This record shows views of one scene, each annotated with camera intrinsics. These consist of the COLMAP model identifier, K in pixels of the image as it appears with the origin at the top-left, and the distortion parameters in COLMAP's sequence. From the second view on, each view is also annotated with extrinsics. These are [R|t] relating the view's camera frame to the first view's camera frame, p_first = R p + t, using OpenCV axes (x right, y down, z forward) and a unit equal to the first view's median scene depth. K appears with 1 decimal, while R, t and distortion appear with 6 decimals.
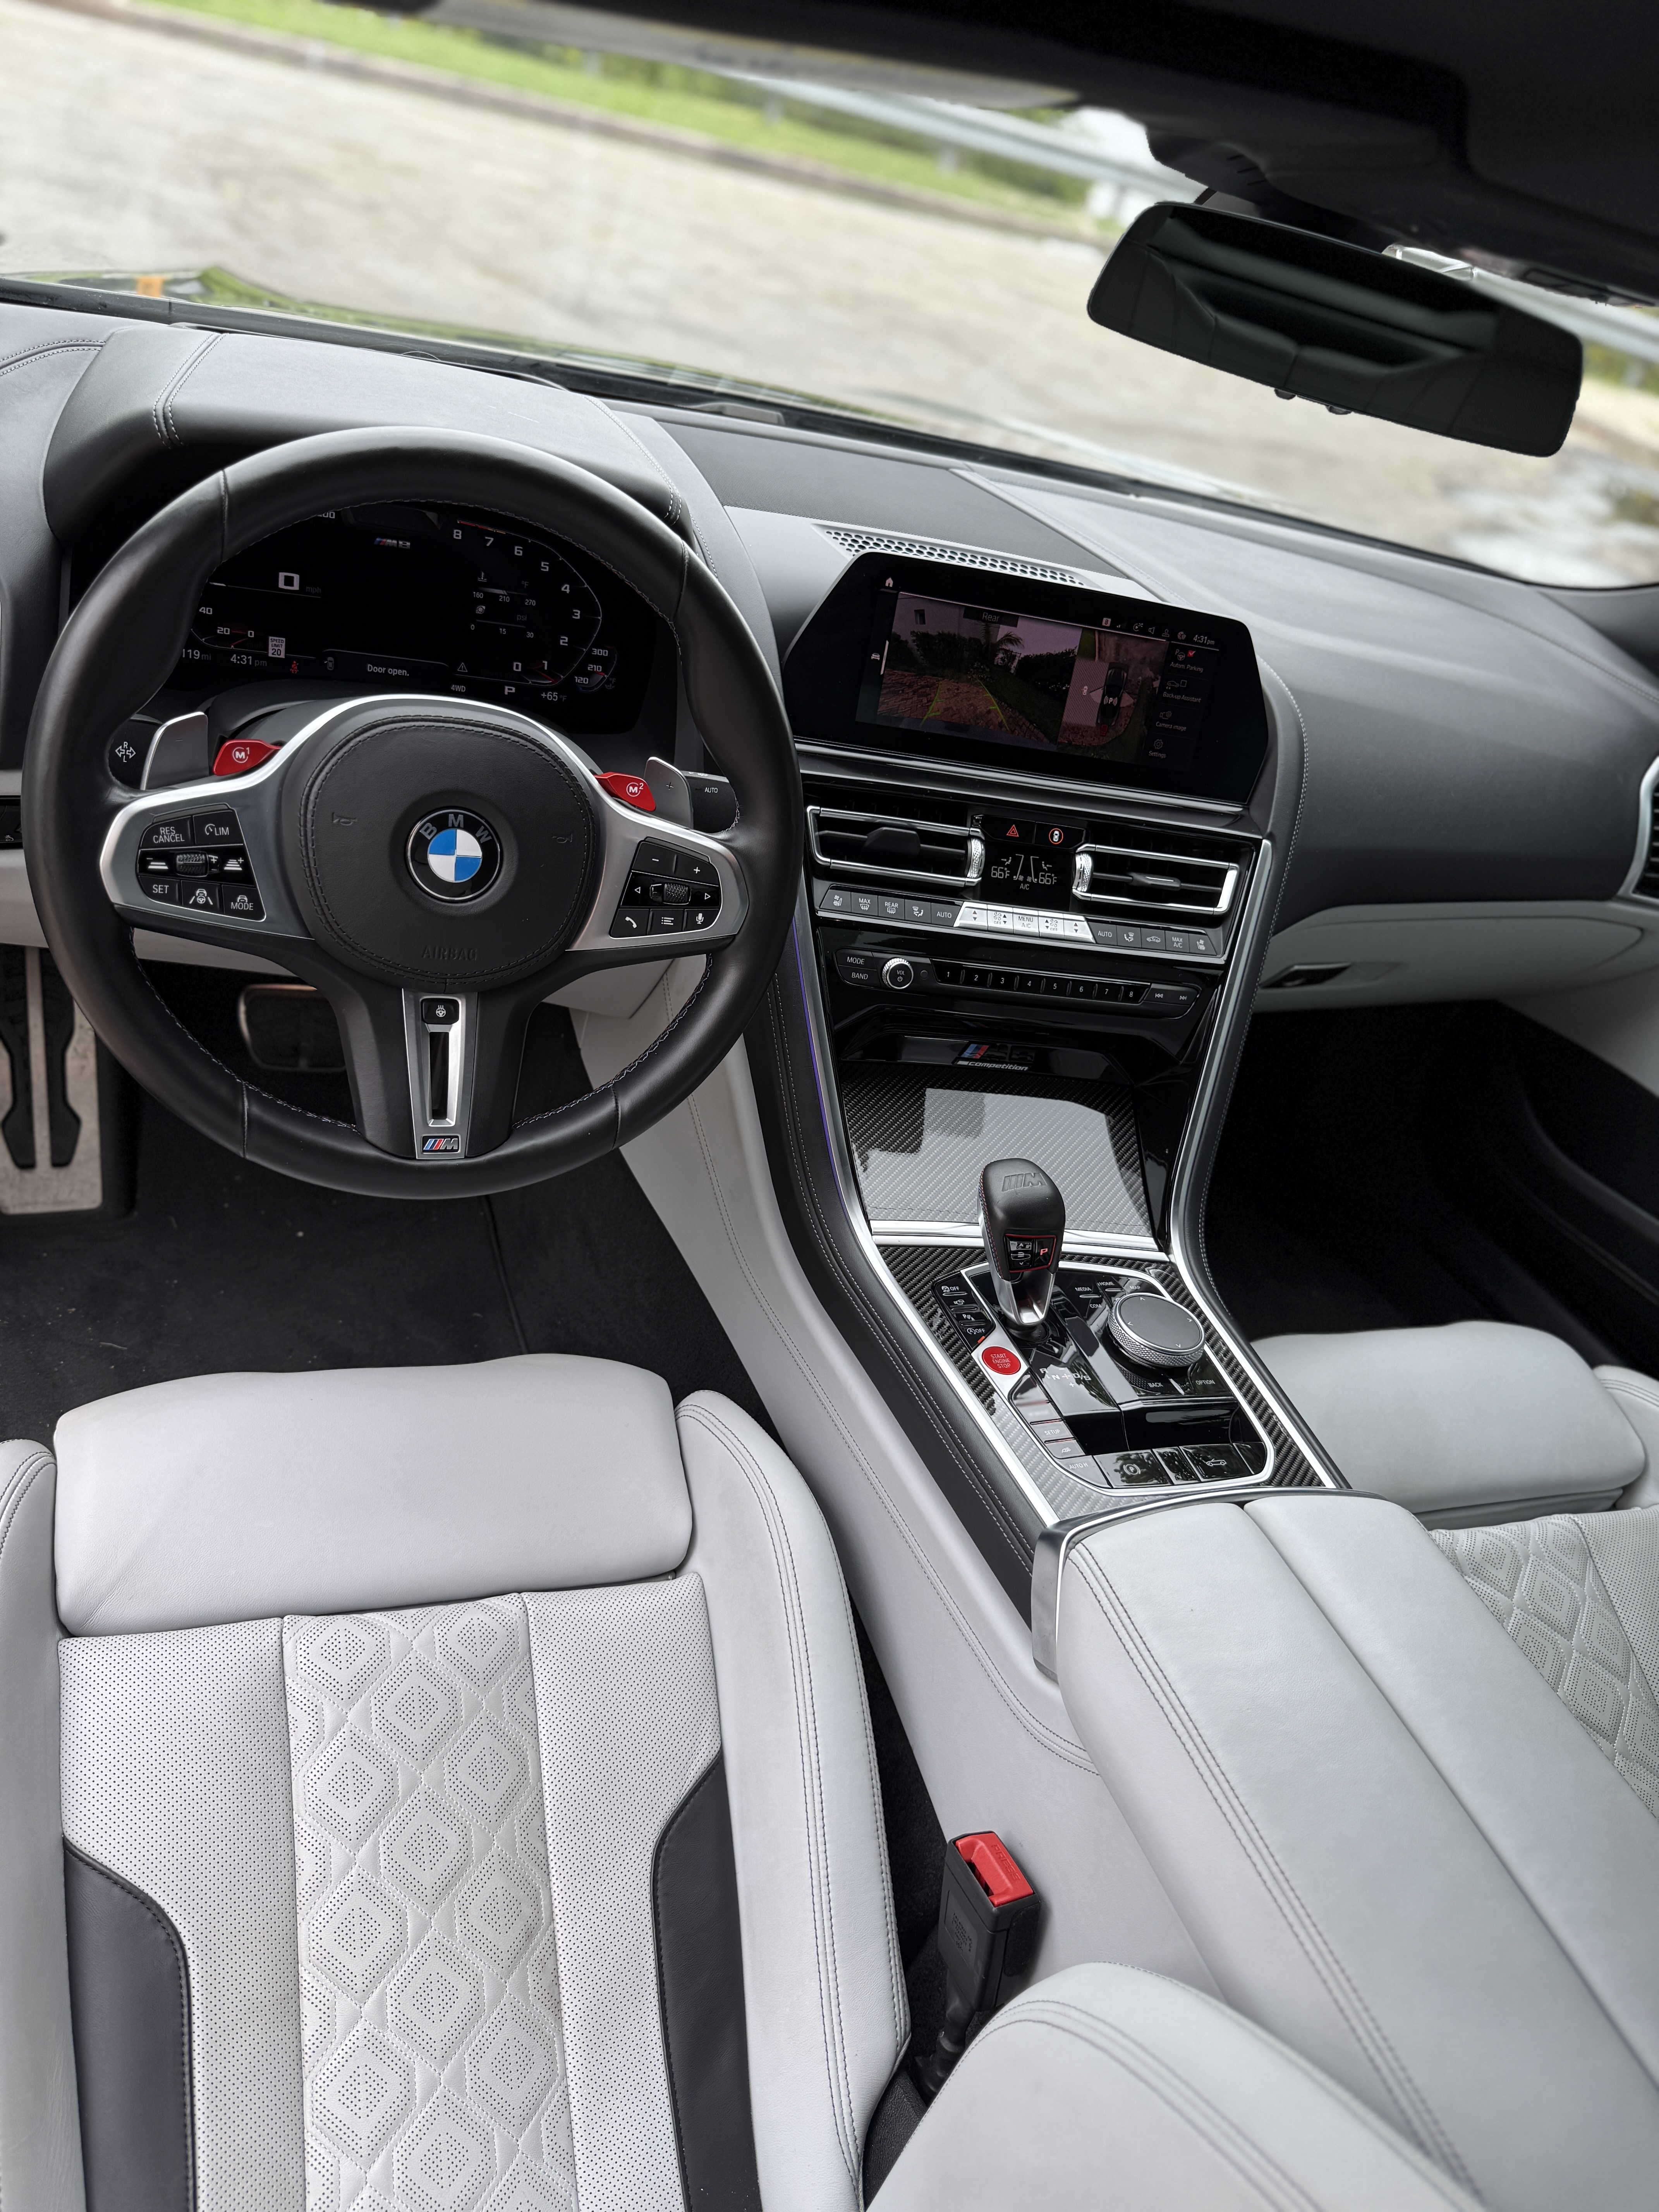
lens RADIAL K [[1535.3, 0, 837.6], [0, 1535.3, 1106.4], [0, 0, 1]] dist [0.102062, -0.189644]
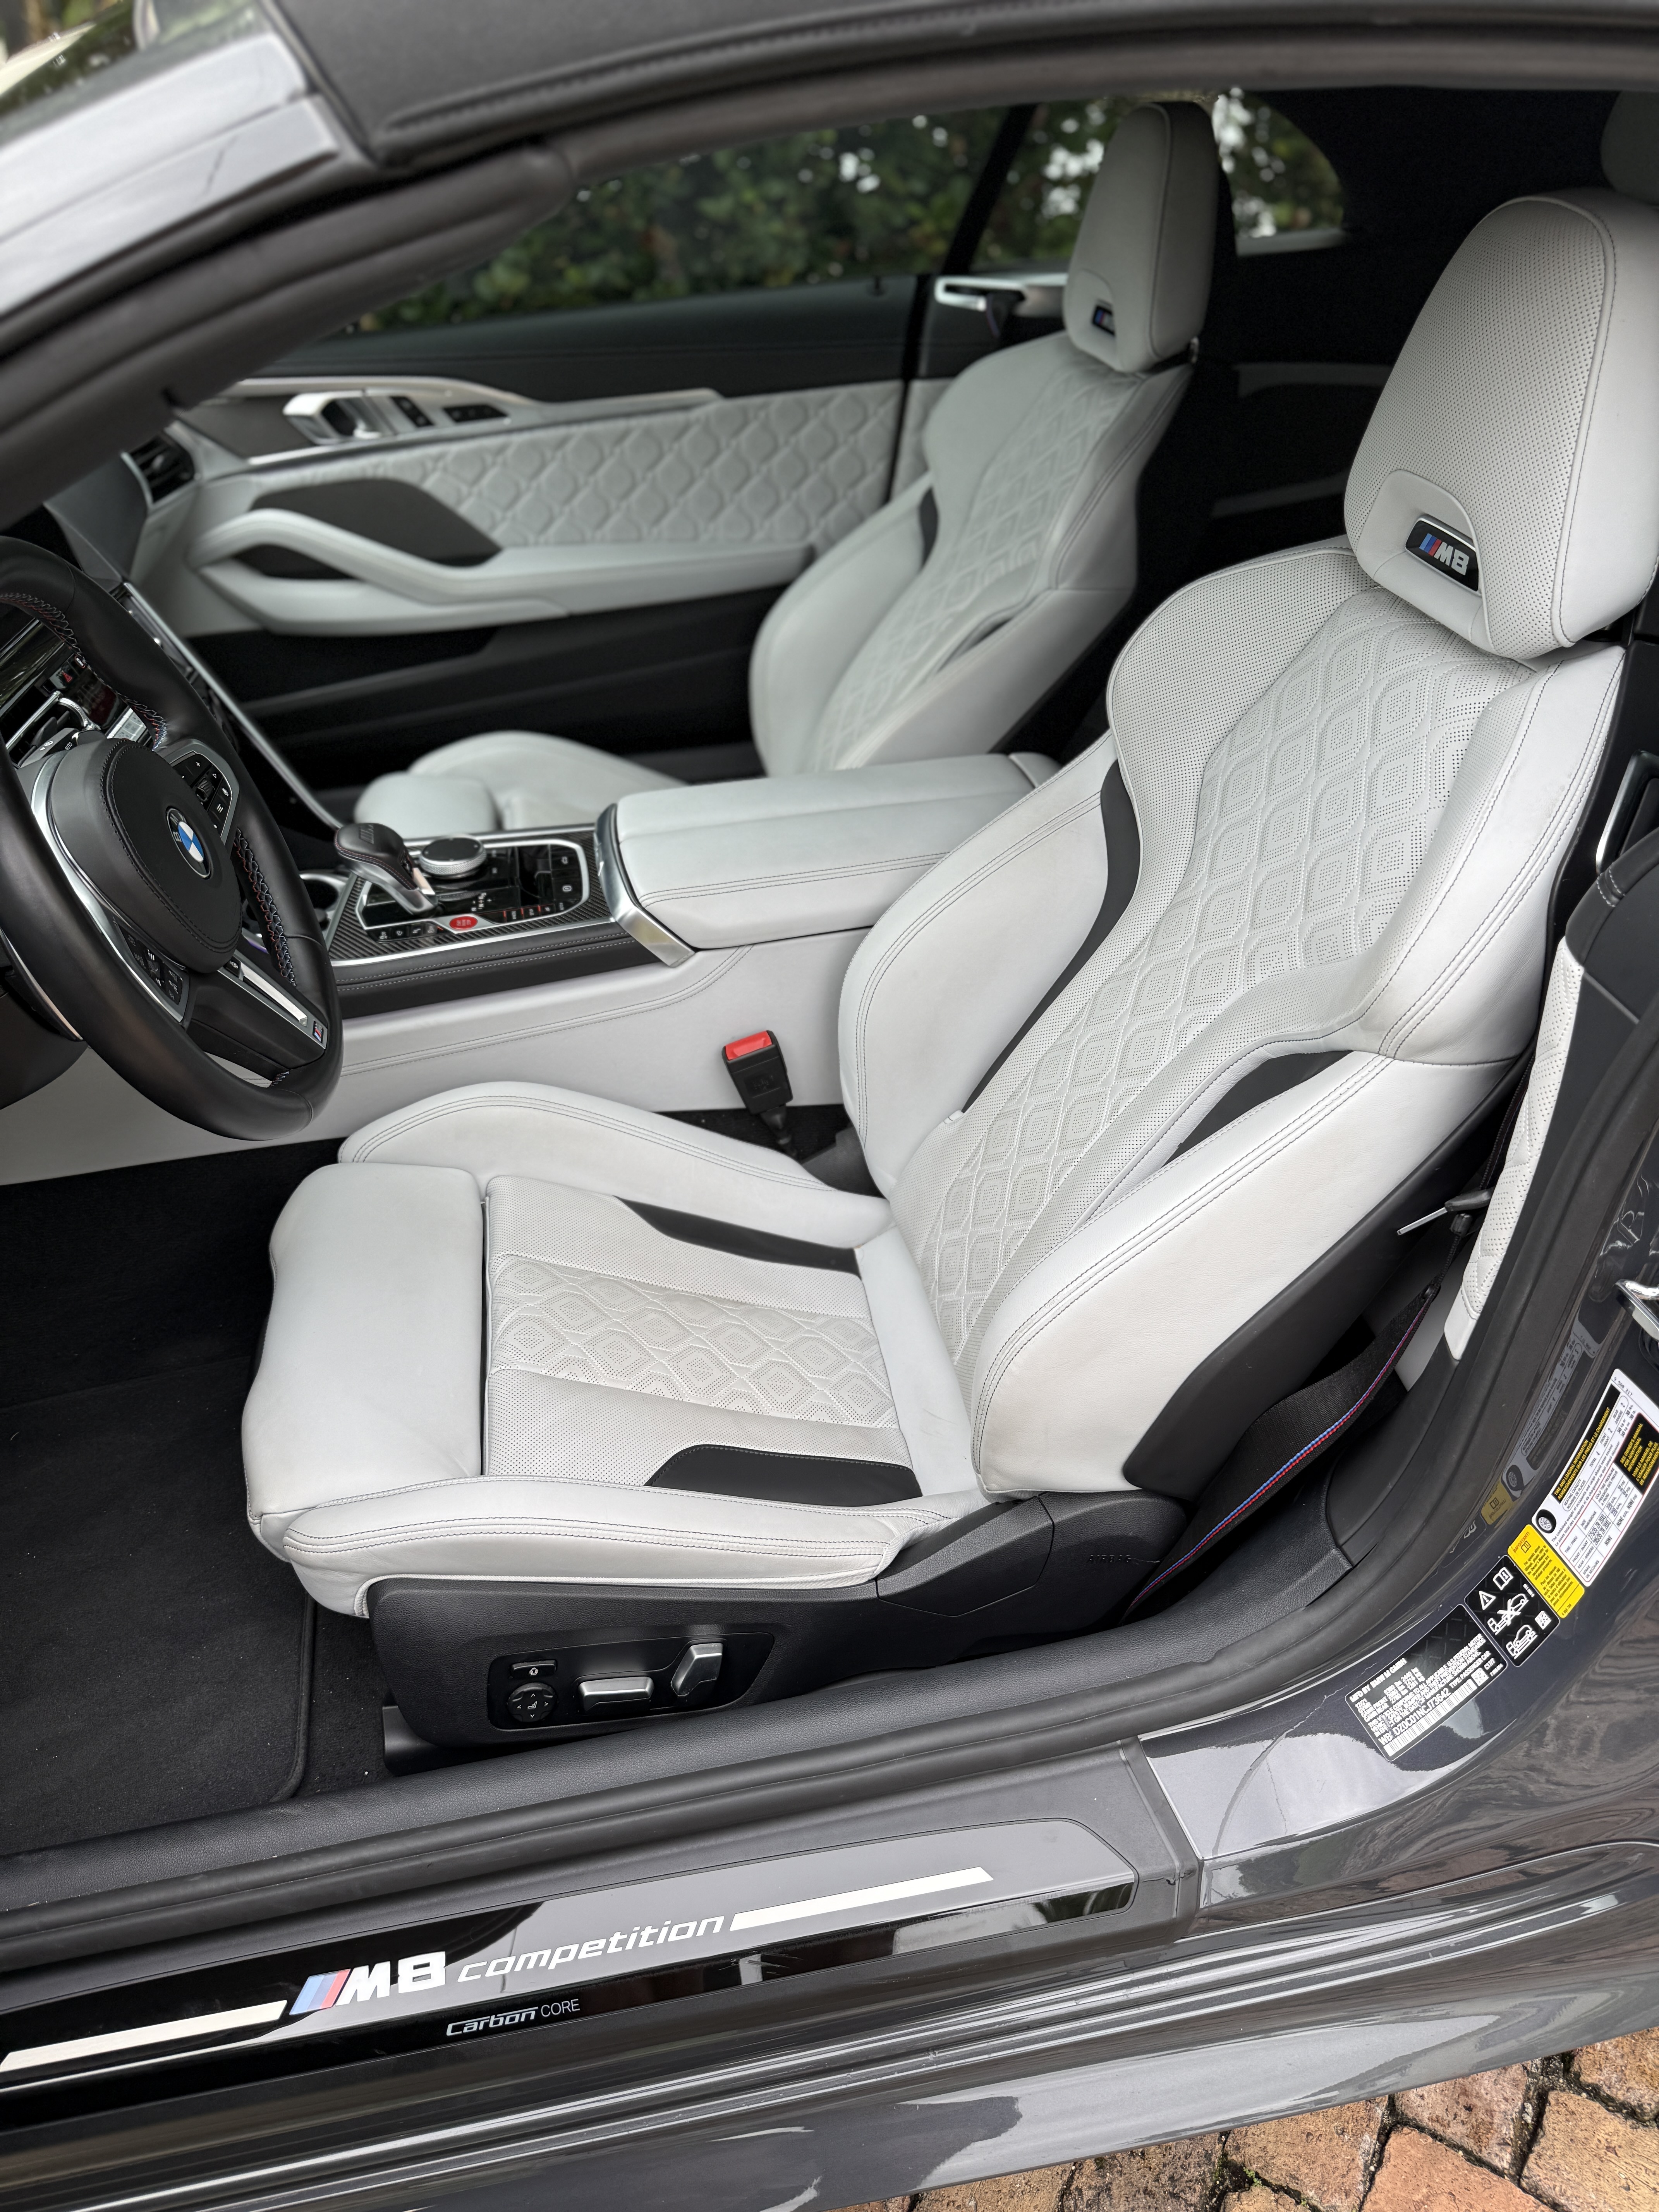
lens RADIAL K [[1535.3, 0, 837.6], [0, 1535.3, 1106.4], [0, 0, 1]] dist [0.102062, -0.189644]
pose [[0.138427, -0.752399, 0.643998, -0.902040], [0.574278, 0.590757, 0.566755, -0.352846], [-0.806873, 0.291380, 0.513862, 0.007106]]
